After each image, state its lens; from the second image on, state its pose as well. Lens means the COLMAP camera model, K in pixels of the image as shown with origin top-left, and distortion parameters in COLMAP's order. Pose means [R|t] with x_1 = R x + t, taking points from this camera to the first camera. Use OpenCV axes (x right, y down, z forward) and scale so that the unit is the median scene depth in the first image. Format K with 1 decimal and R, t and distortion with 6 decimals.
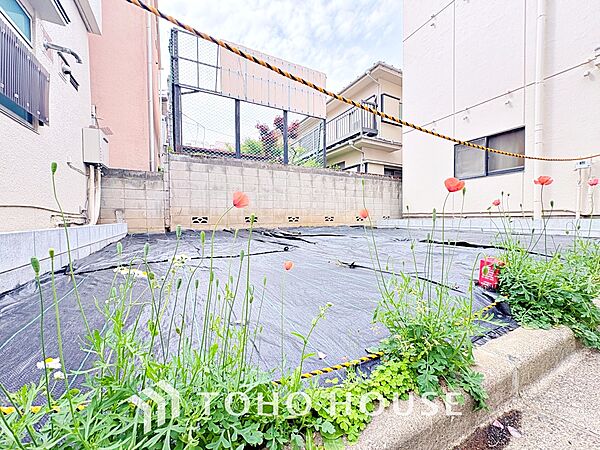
lens RADIAL K [[238.2, 0, 300.3], [0, 238.2, 224.7], [0, 0, 1]] dist [0.000073, -0.000138]
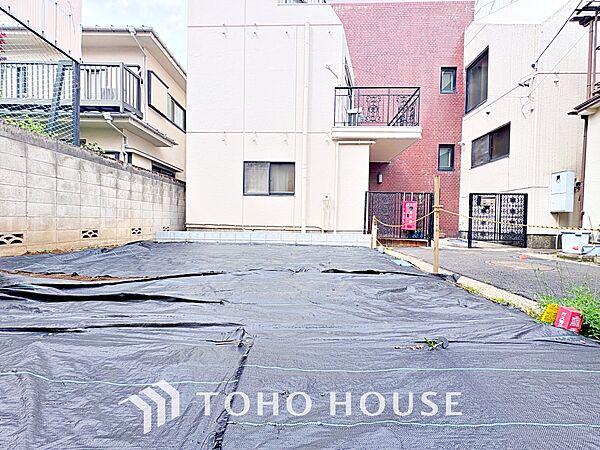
lens RADIAL K [[238.2, 0, 299.5], [0, 238.2, 224.9], [0, 0, 1]] dist [0.000073, -0.000138]
pose [[0.478071, -0.000686, 0.878321, -0.184991], [0.001116, 0.999999, 0.000174, -0.056305], [-0.878321, 0.000897, 0.478071, 0.299545]]
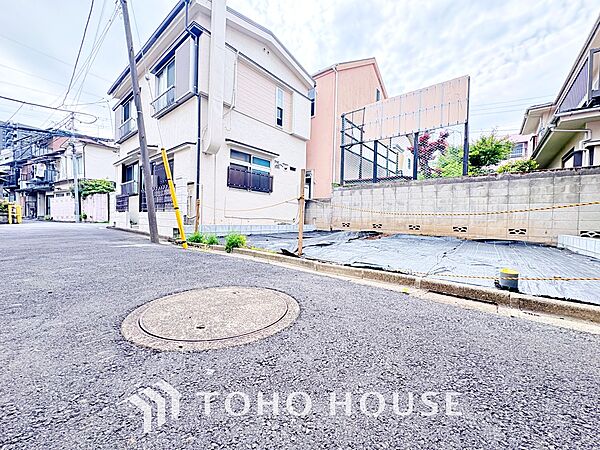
lens RADIAL K [[238.2, 0, 299.5], [0, 238.2, 225.2], [0, 0, 1]] dist [0.000073, -0.000138]
pose [[0.382873, 0.040190, -0.922926, 0.901100], [-0.054506, 0.998296, 0.020861, -0.030935], [0.922191, 0.042318, 0.384411, 0.065704]]
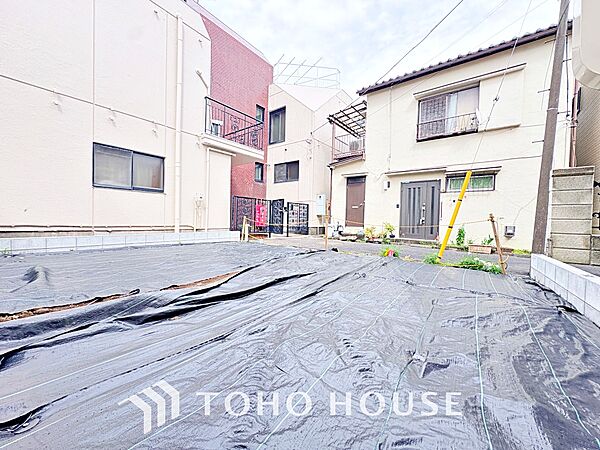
lens RADIAL K [[238.2, 0, 299.5], [0, 238.2, 224.6], [0, 0, 1]] dist [0.000073, -0.000138]
pose [[-0.433464, -0.017844, 0.900994, -0.429702], [0.004799, 0.999744, 0.022109, -0.076180], [-0.901158, 0.013907, -0.433267, 0.792336]]
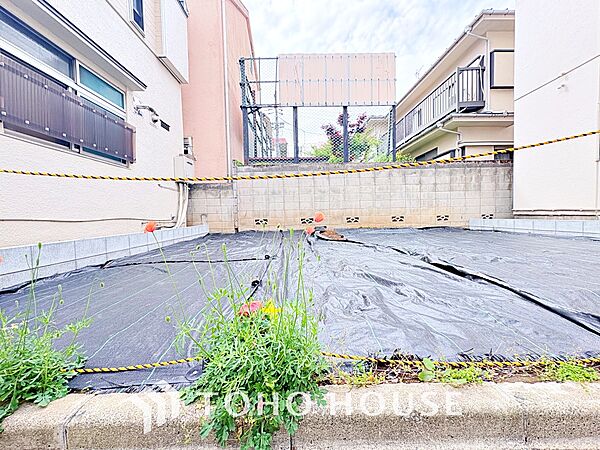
lens RADIAL K [[238.2, 0, 301.0], [0, 238.2, 226.1], [0, 0, 1]] dist [0.000073, -0.000138]
pose [[0.889695, 0.007004, -0.456501, 0.248764], [0.002865, 0.999777, 0.020923, -0.020615], [0.456546, -0.019923, 0.889477, 0.065118]]
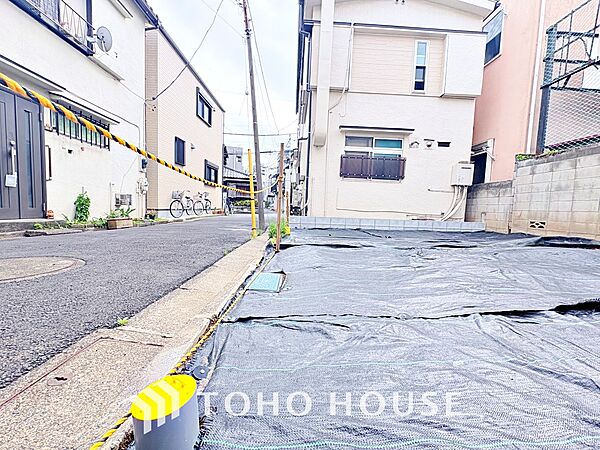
lens RADIAL K [[238.2, 0, 300.5], [0, 238.2, 225.5], [0, 0, 1]] dist [0.000073, -0.000138]
pose [[-0.435161, 0.058137, -0.898474, 0.763209], [-0.058989, 0.993928, 0.092883, -0.044920], [0.898418, 0.093419, -0.429090, 0.522270]]
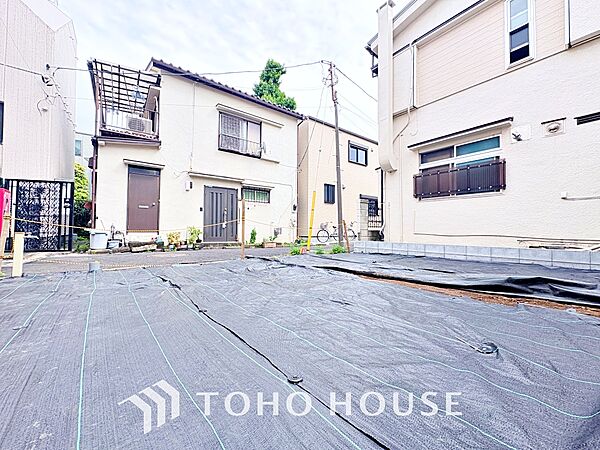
lens RADIAL K [[238.2, 0, 298.2], [0, 238.2, 225.8], [0, 0, 1]] dist [0.000073, -0.000138]
pose [[-0.982294, 0.000708, -0.187346, 0.340485], [-0.001369, 0.999939, 0.010956, -0.072630], [0.187343, 0.011018, -0.982233, 1.108862]]
